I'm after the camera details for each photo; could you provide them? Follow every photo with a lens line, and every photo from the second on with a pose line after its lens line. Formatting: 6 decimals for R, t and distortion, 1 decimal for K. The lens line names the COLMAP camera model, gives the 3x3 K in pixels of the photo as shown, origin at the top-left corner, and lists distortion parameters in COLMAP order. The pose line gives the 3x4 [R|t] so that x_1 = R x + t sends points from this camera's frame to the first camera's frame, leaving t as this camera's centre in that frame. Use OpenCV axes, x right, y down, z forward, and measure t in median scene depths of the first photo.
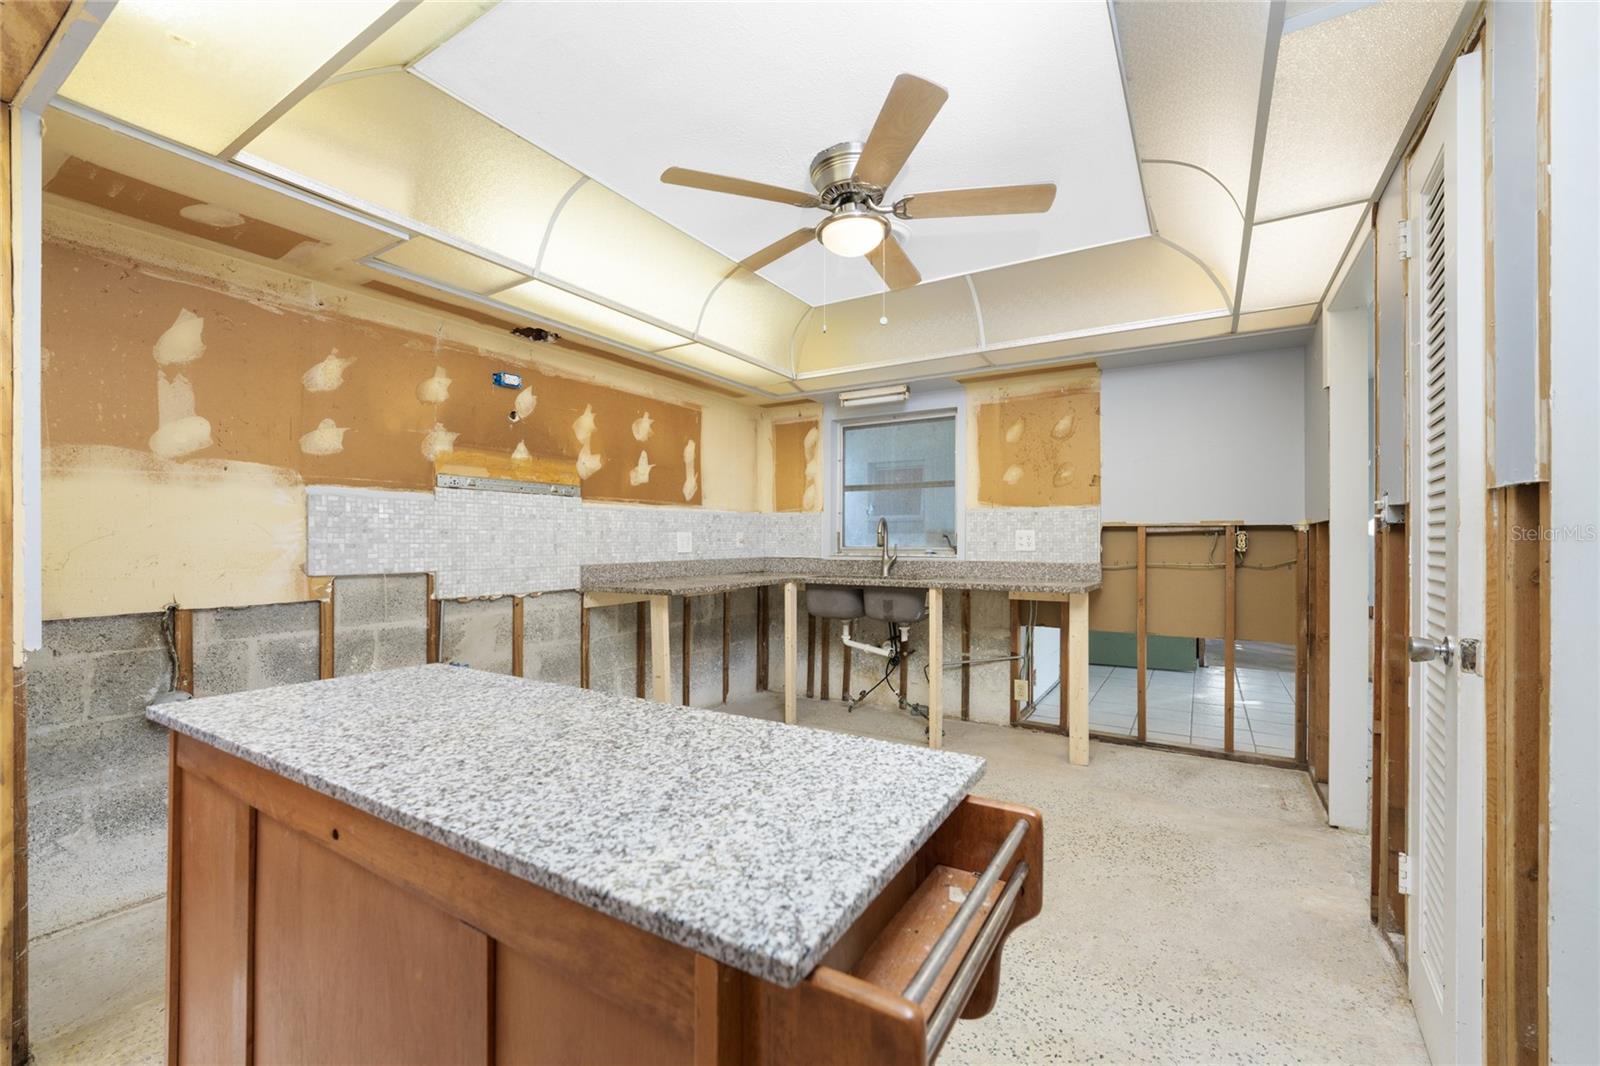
lens RADIAL K [[650.4, 0, 799.7], [0, 650.4, 535.1], [0, 0, 1]] dist [-0.002281, 0.001102]
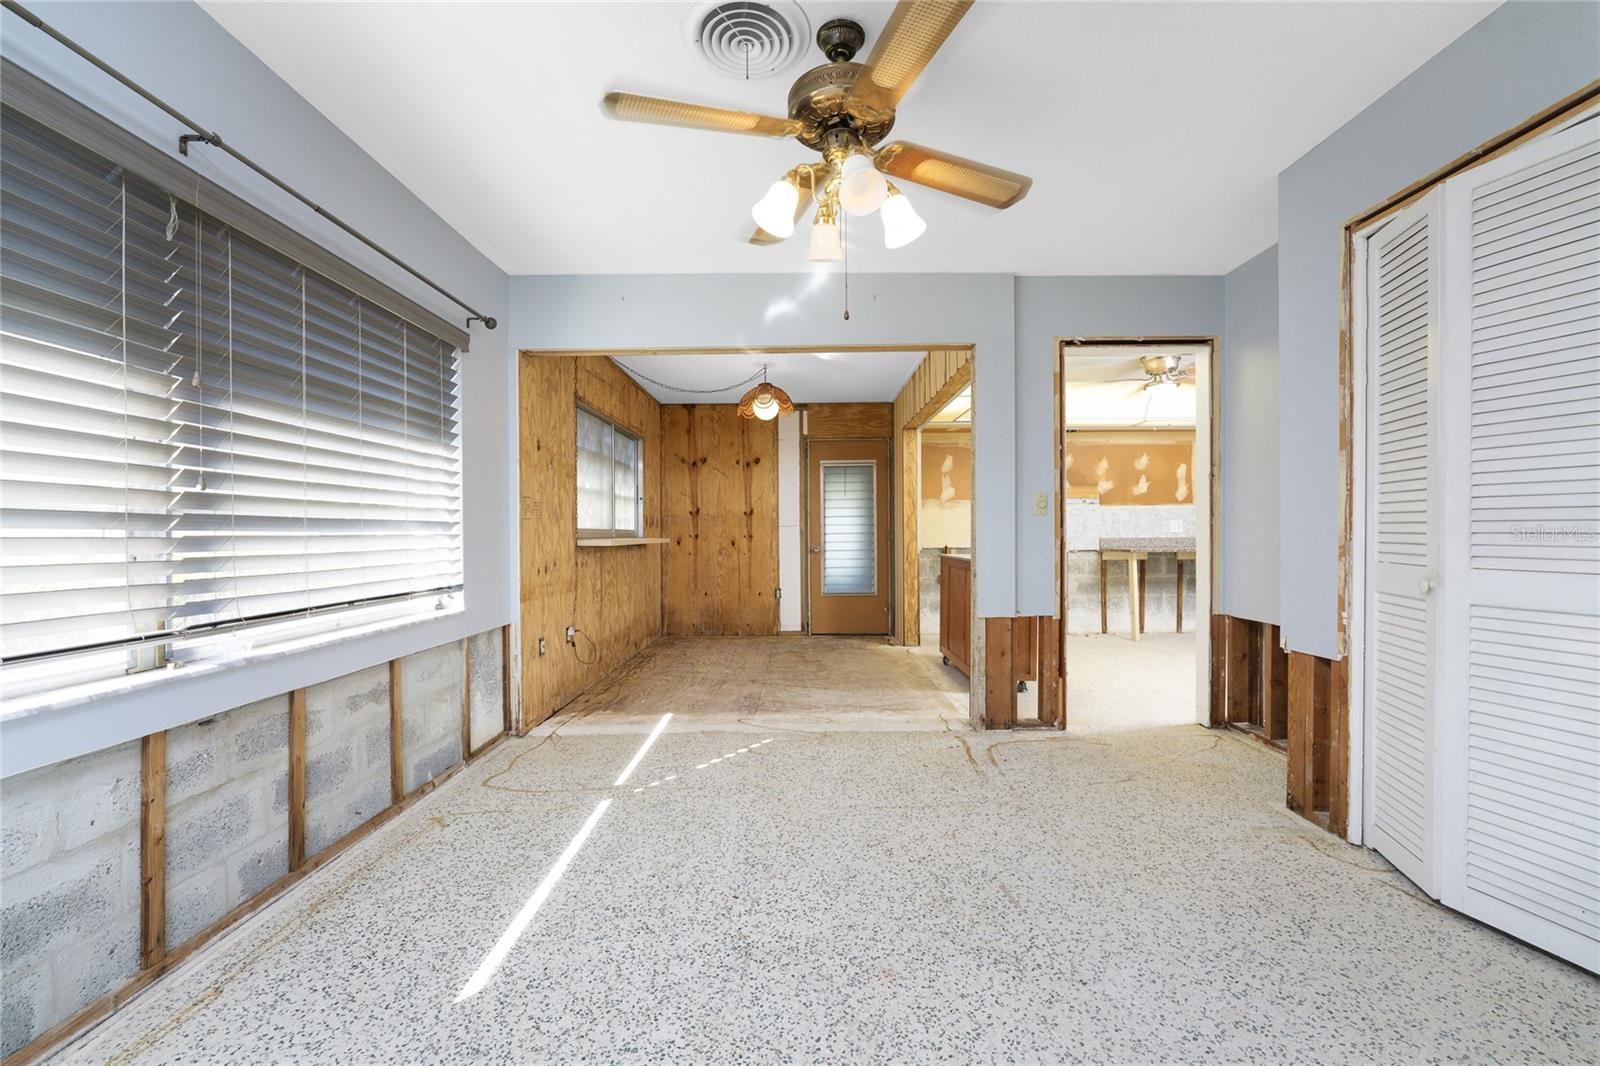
lens RADIAL K [[650.4, 0, 800.0], [0, 650.4, 532.6], [0, 0, 1]] dist [-0.002281, 0.001102]
pose [[0.520975, -0.000350, -0.853572, 0.854572], [0.010818, 0.999922, 0.006193, 0.006848], [0.853504, -0.012460, 0.520938, -0.787770]]
